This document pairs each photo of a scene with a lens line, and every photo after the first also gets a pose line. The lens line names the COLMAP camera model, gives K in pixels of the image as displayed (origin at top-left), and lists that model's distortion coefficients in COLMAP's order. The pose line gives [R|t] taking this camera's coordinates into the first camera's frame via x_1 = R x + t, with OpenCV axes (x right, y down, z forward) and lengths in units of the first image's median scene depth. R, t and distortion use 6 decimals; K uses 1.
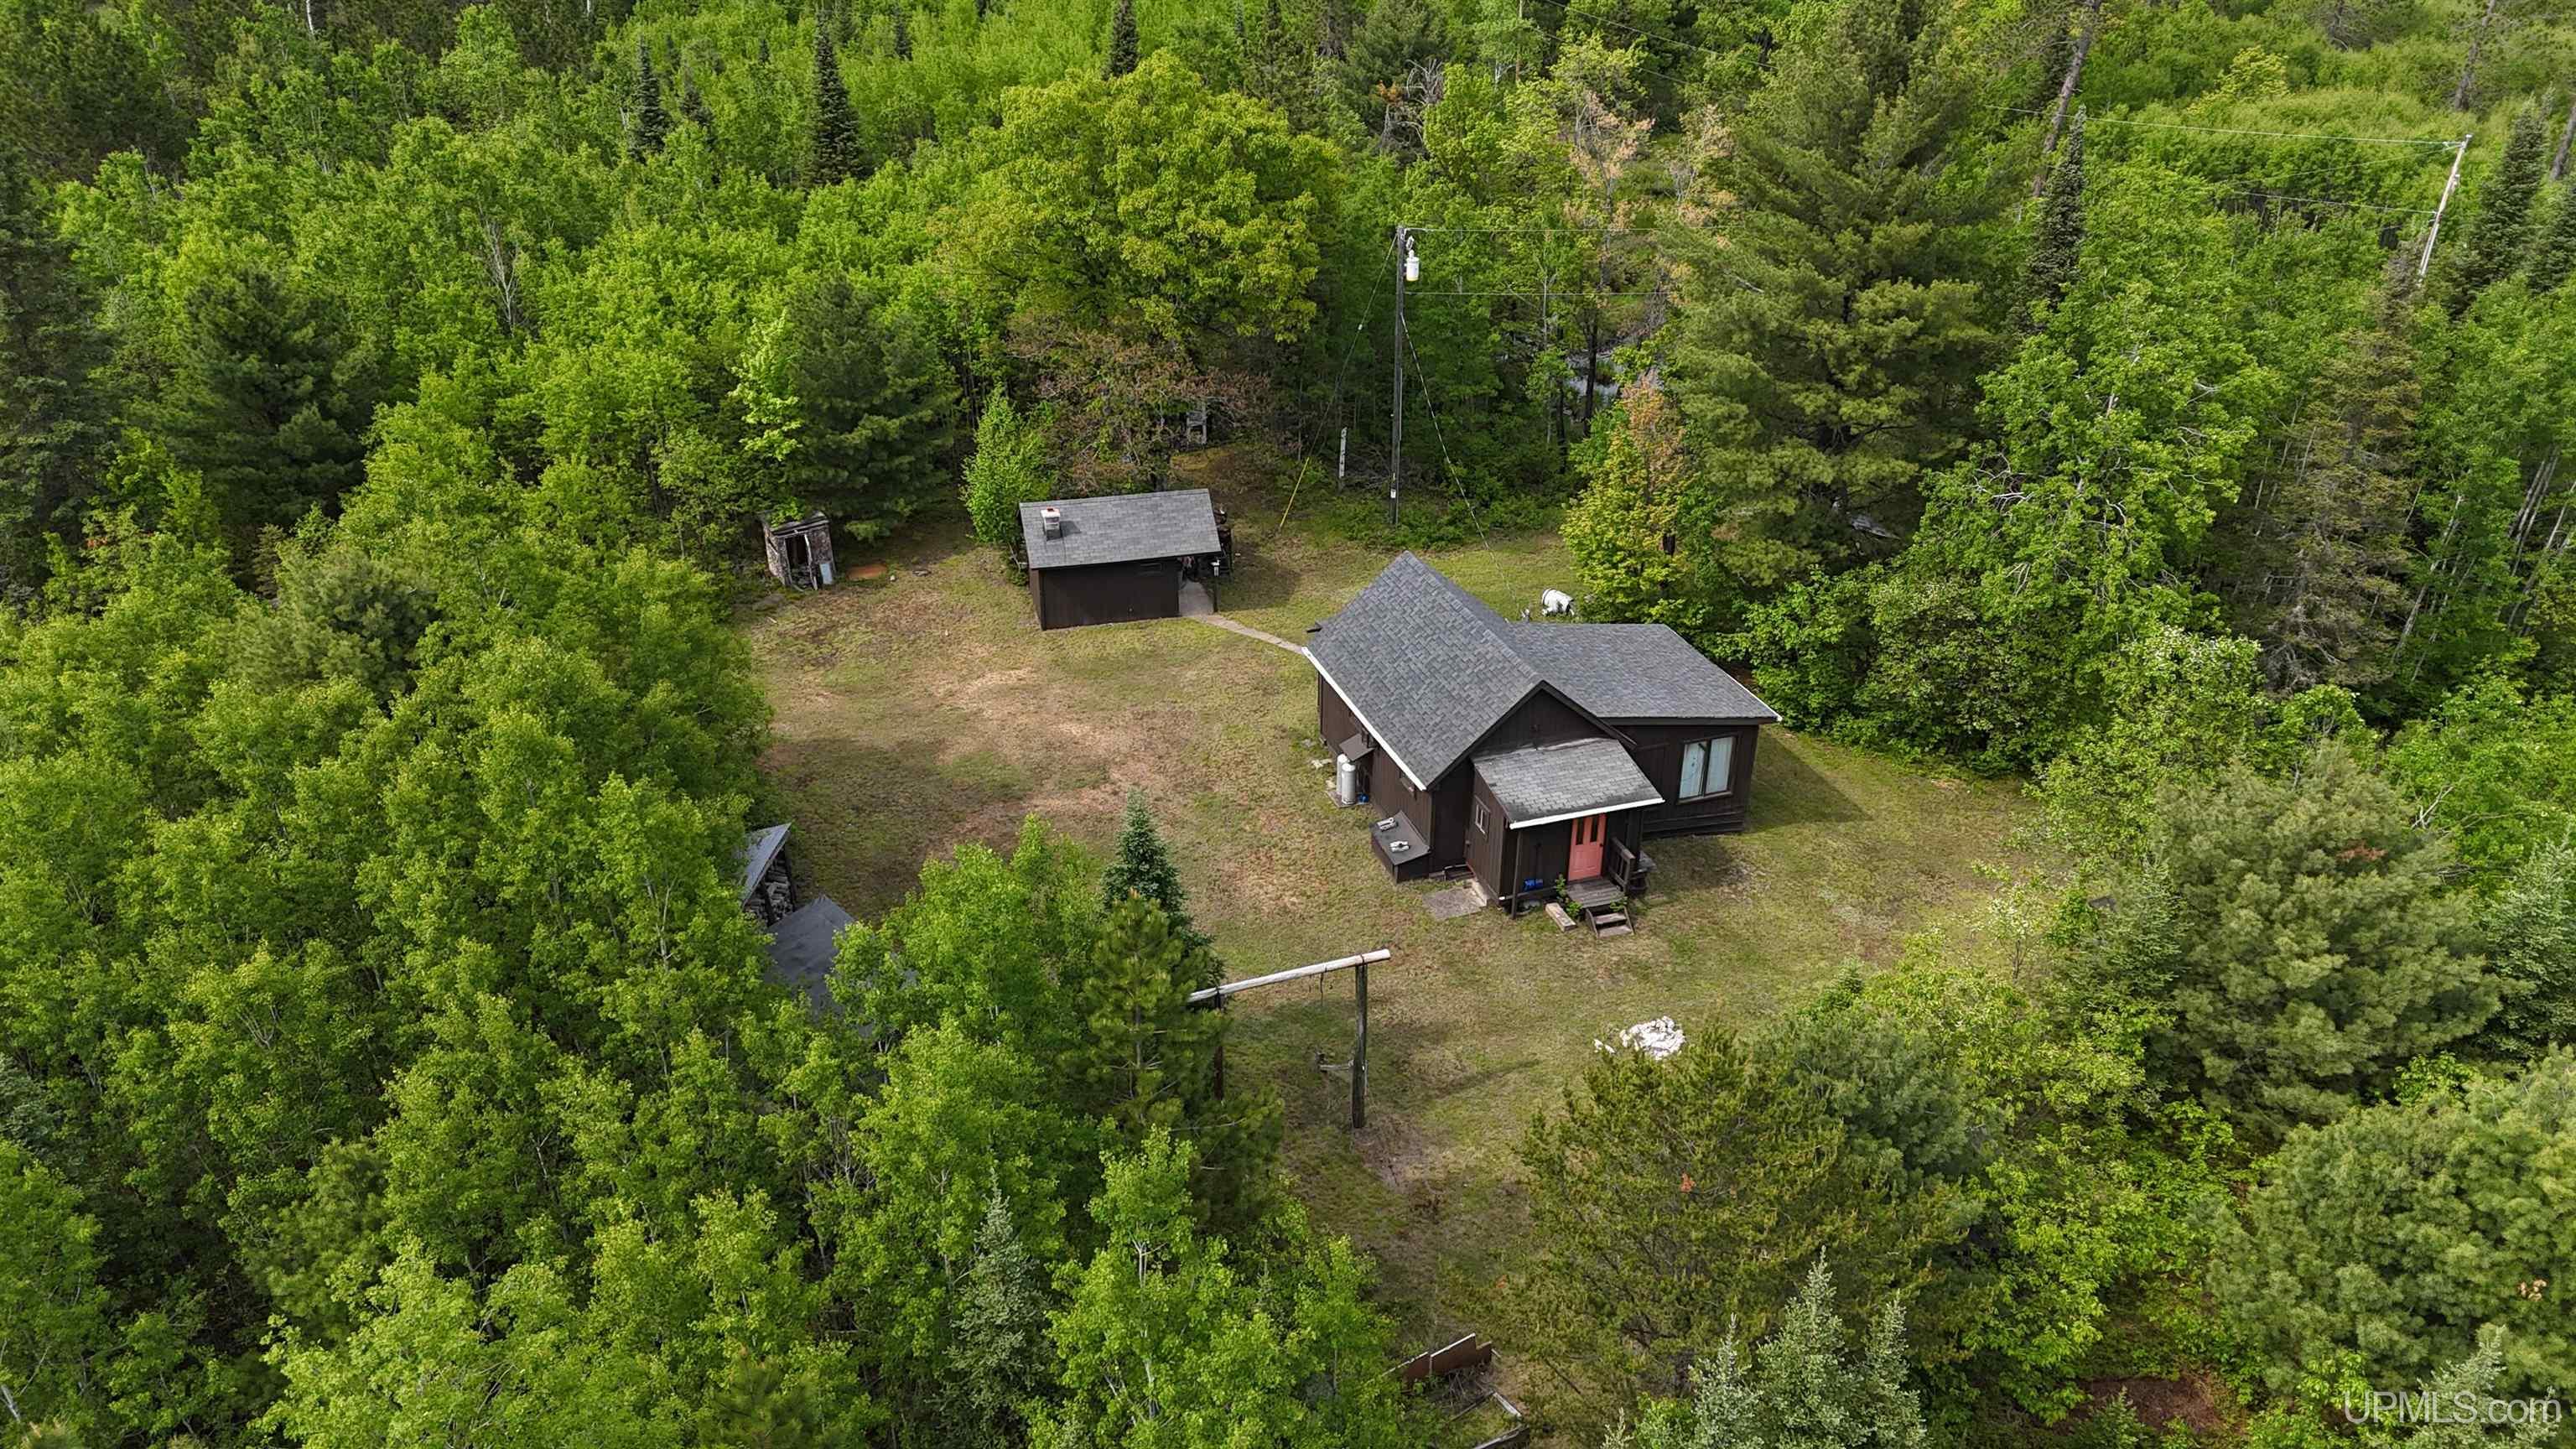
lens RADIAL K [[1884.1, 0, 1288.0], [0, 1884.1, 724.5], [0, 0, 1]] dist [0.080703, -0.057339]
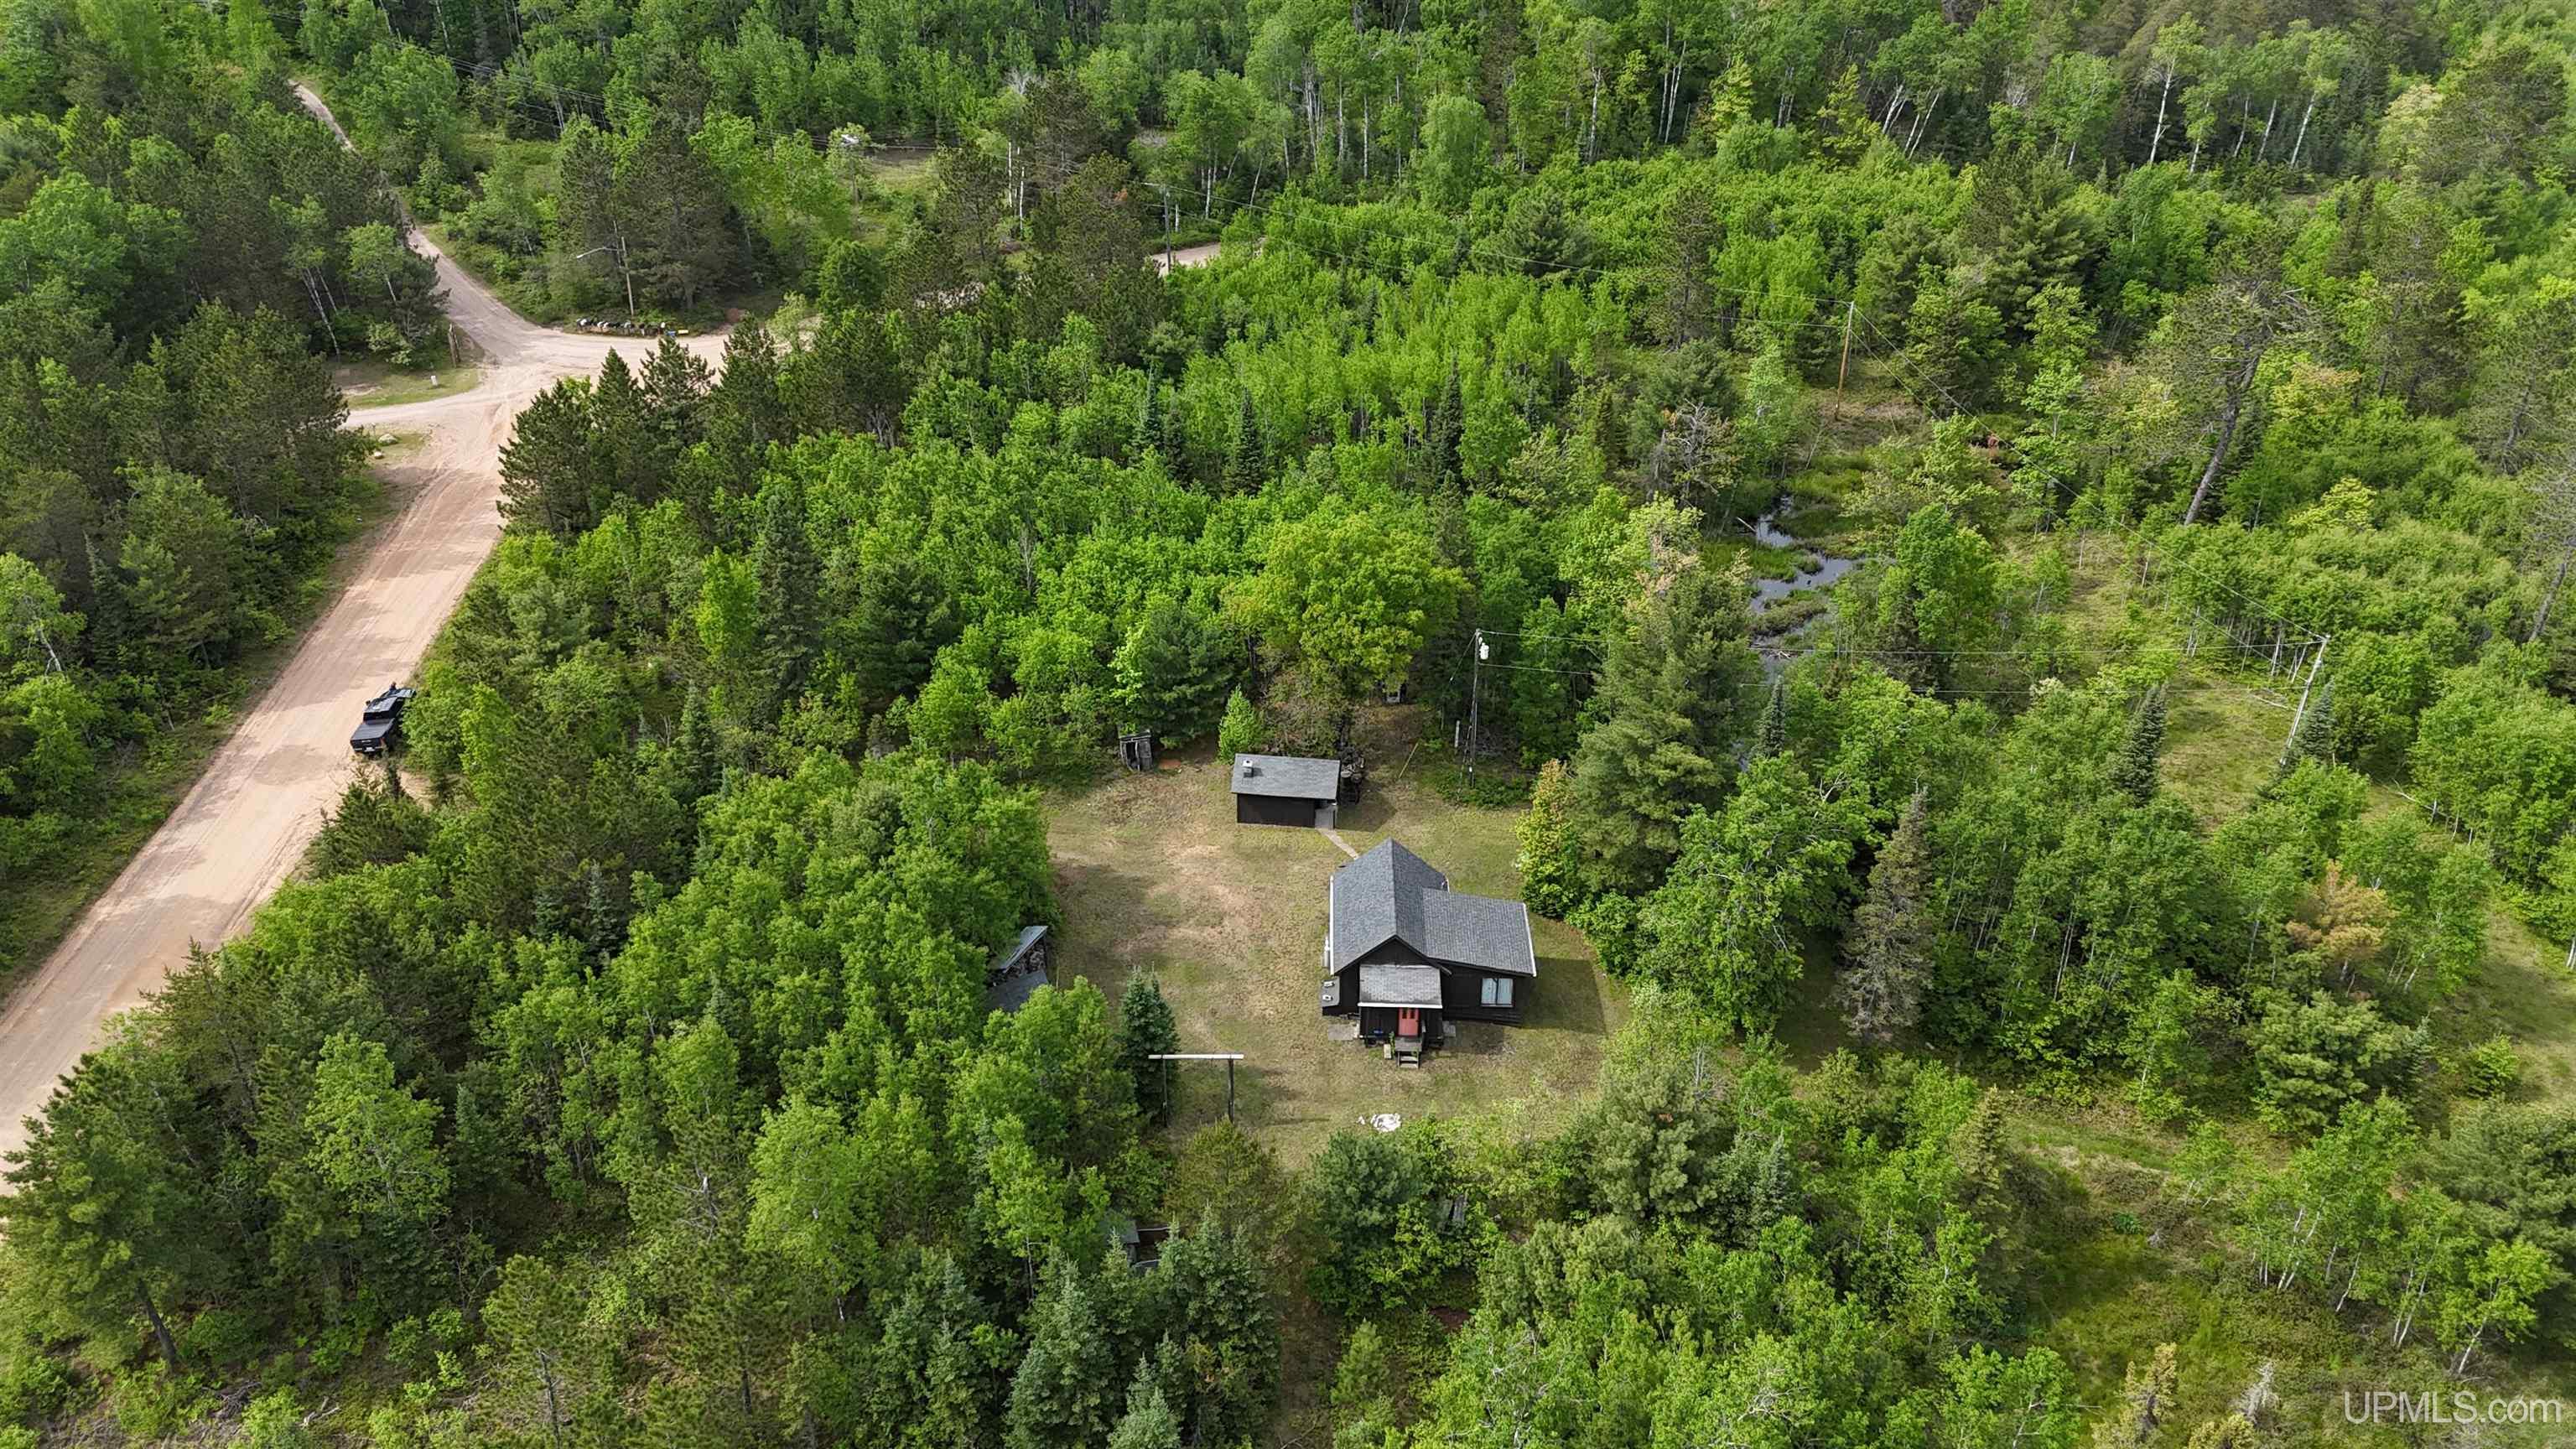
lens RADIAL K [[1804.4, 0, 1288.0], [0, 1804.4, 724.5], [0, 0, 1]] dist [0.115326, -0.147640]
pose [[0.938093, 0.178798, -0.296669, 0.511644], [-0.172309, 0.983868, 0.048109, -0.290369], [0.300485, 0.005988, 0.953768, -0.799177]]
